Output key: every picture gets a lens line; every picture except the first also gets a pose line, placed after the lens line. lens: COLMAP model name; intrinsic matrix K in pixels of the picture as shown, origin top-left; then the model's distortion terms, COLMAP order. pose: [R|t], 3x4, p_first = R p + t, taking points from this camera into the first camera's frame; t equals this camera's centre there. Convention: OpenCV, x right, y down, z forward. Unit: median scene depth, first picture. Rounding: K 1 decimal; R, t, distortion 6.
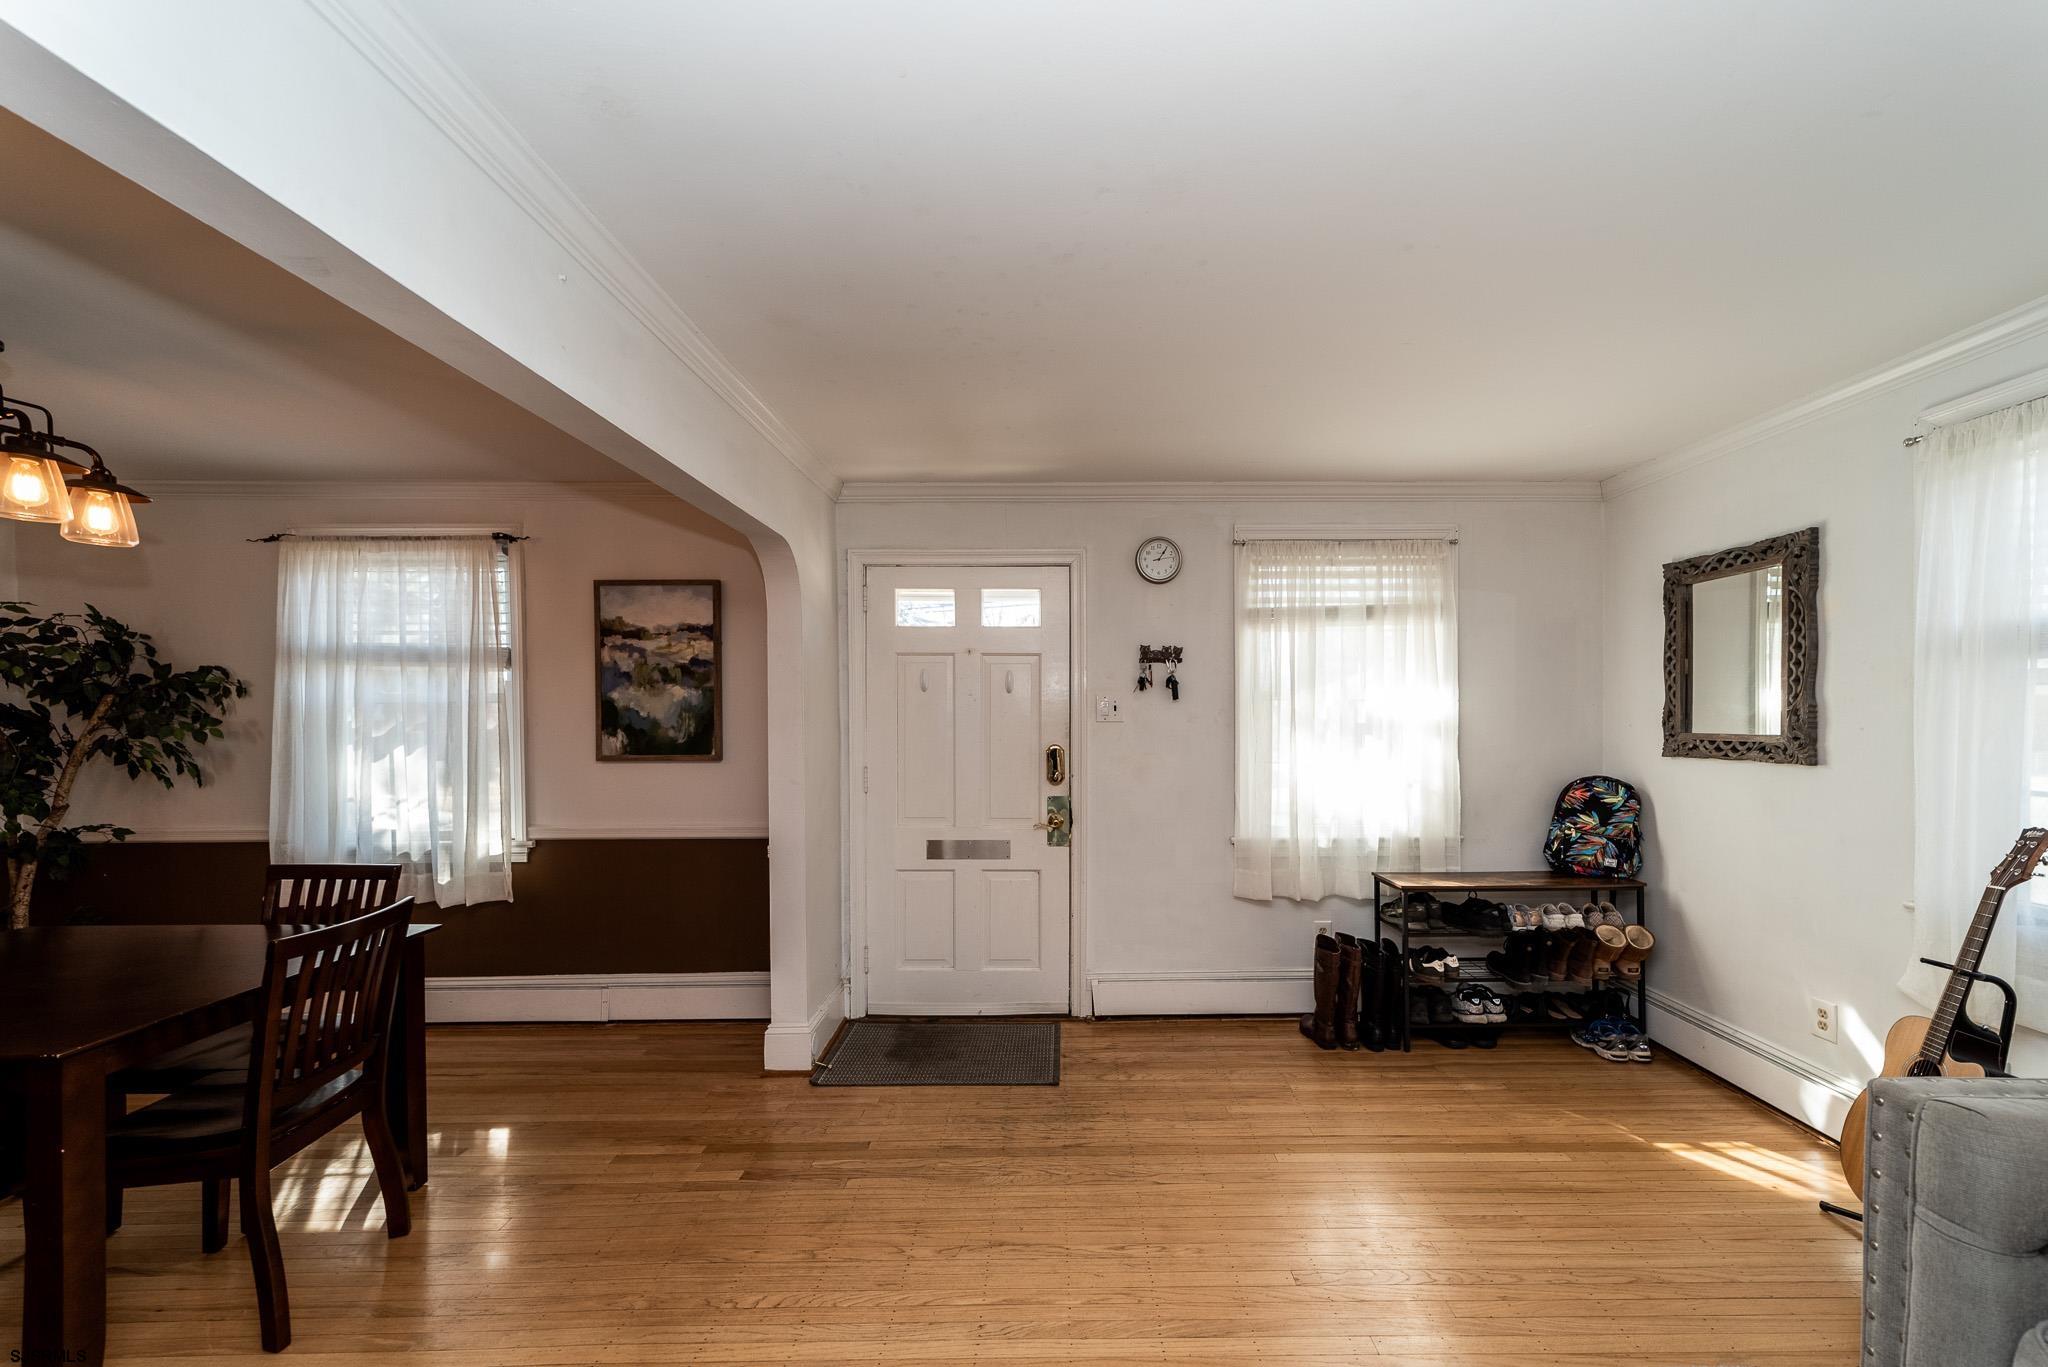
lens RADIAL K [[777.8, 0, 1039.0], [0, 777.8, 723.4], [0, 0, 1]] dist [-0.001277, 0.001707]
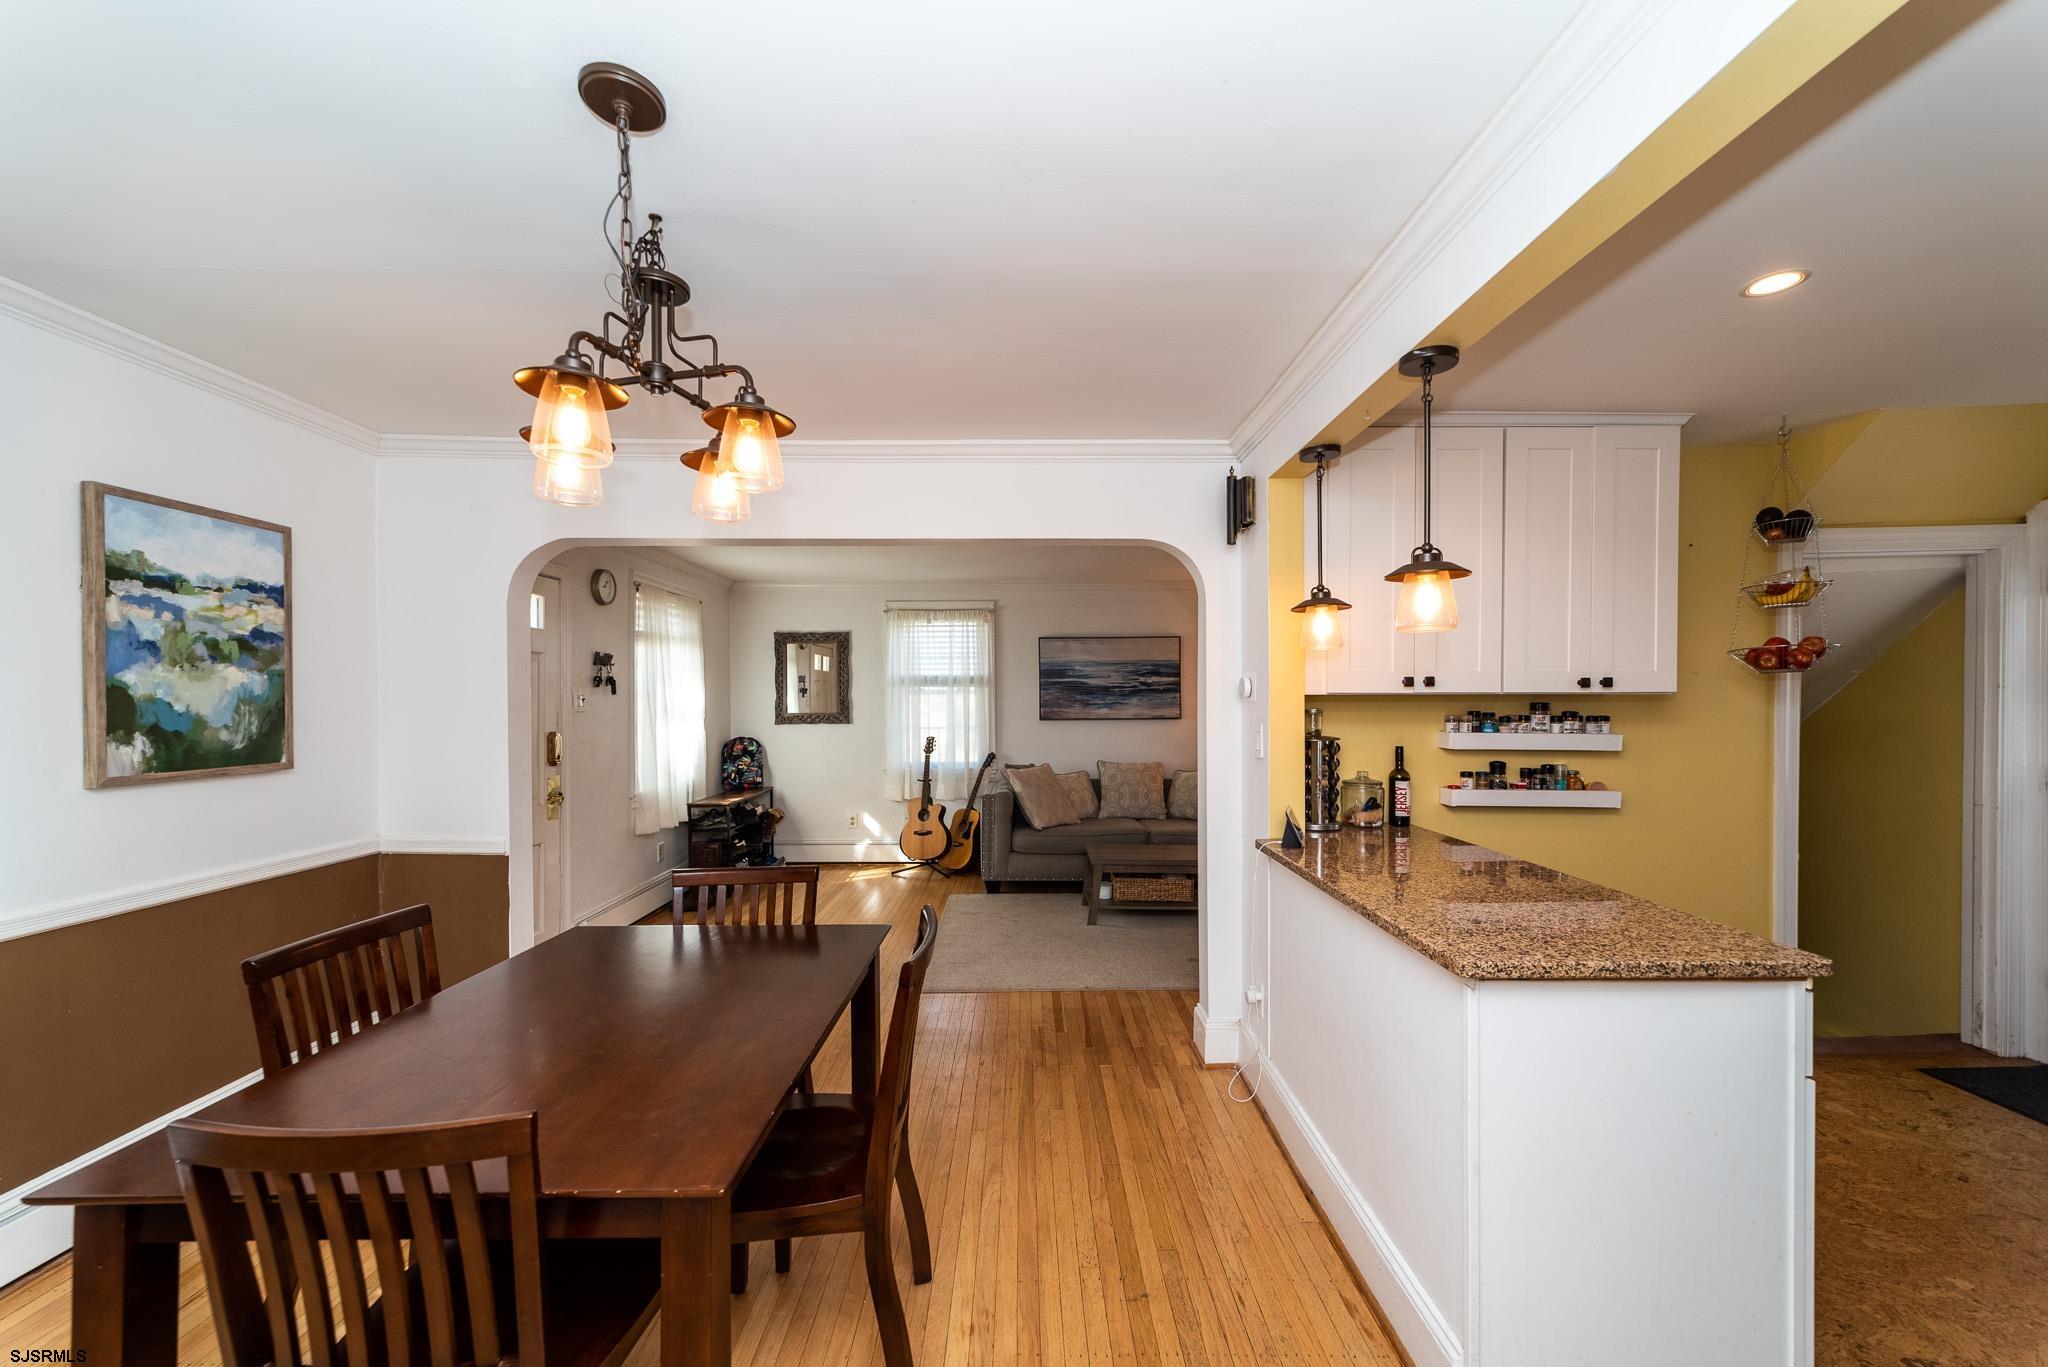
lens RADIAL K [[777.8, 0, 1013.5], [0, 777.8, 703.0], [0, 0, 1]] dist [-0.001277, 0.001707]
pose [[0.018092, -0.000855, 0.999836, -1.187784], [0.013330, 0.999911, 0.000614, -0.007514], [-0.999747, 0.013317, 0.018102, 0.305367]]
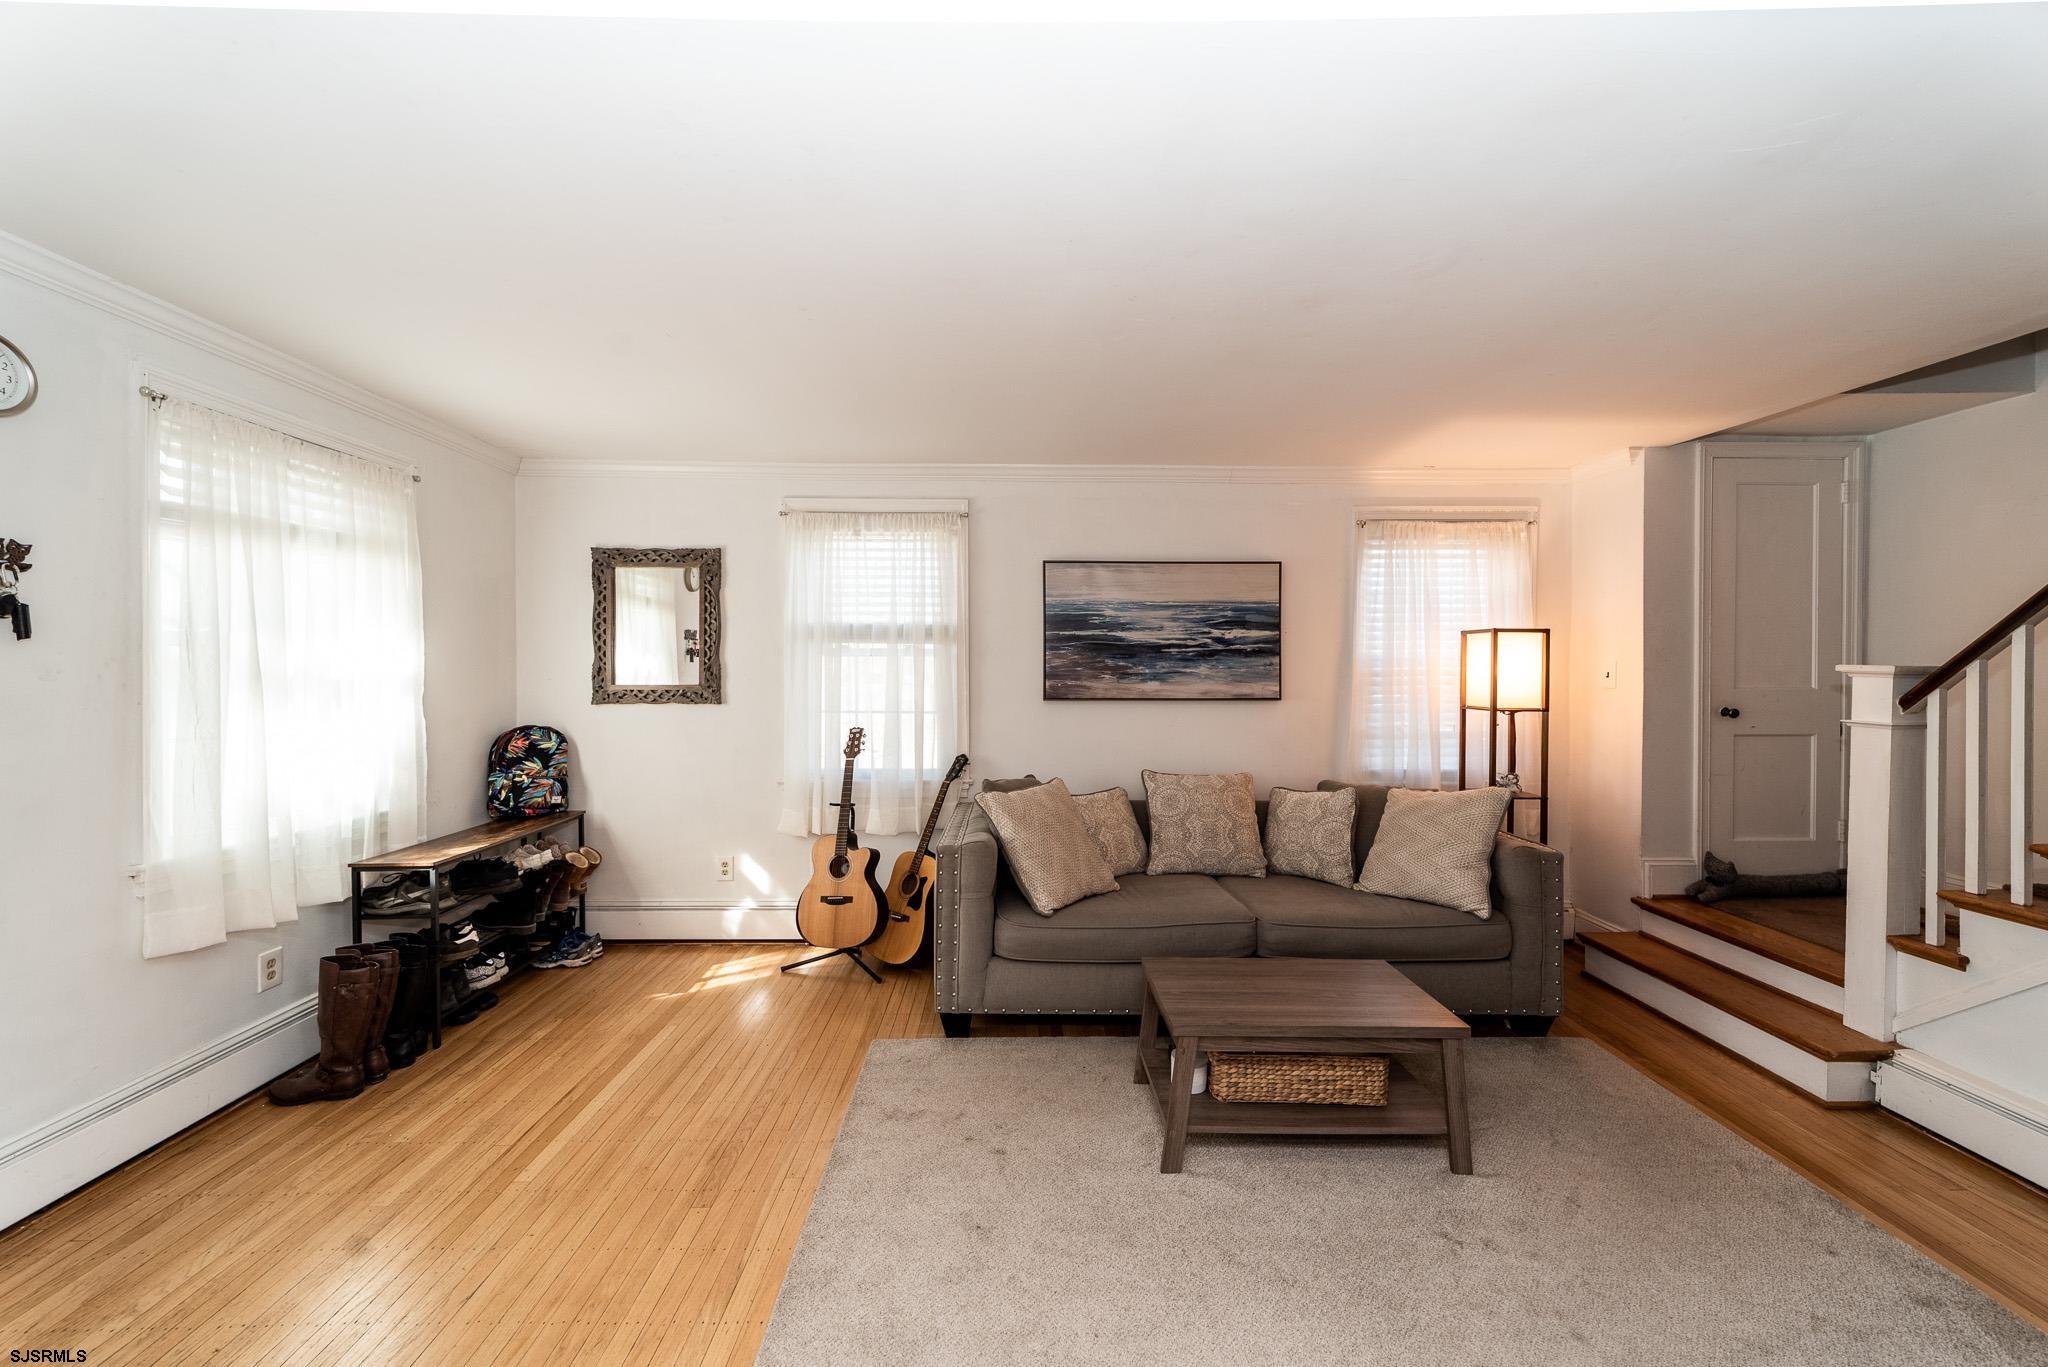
lens RADIAL K [[777.8, 0, 1030.0], [0, 777.8, 674.4], [0, 0, 1]] dist [-0.001277, 0.001707]
pose [[-0.022667, -0.001202, 0.999742, -0.405472], [0.004577, 0.999989, 0.001306, -0.002670], [-0.999733, 0.004606, -0.022662, 0.320759]]
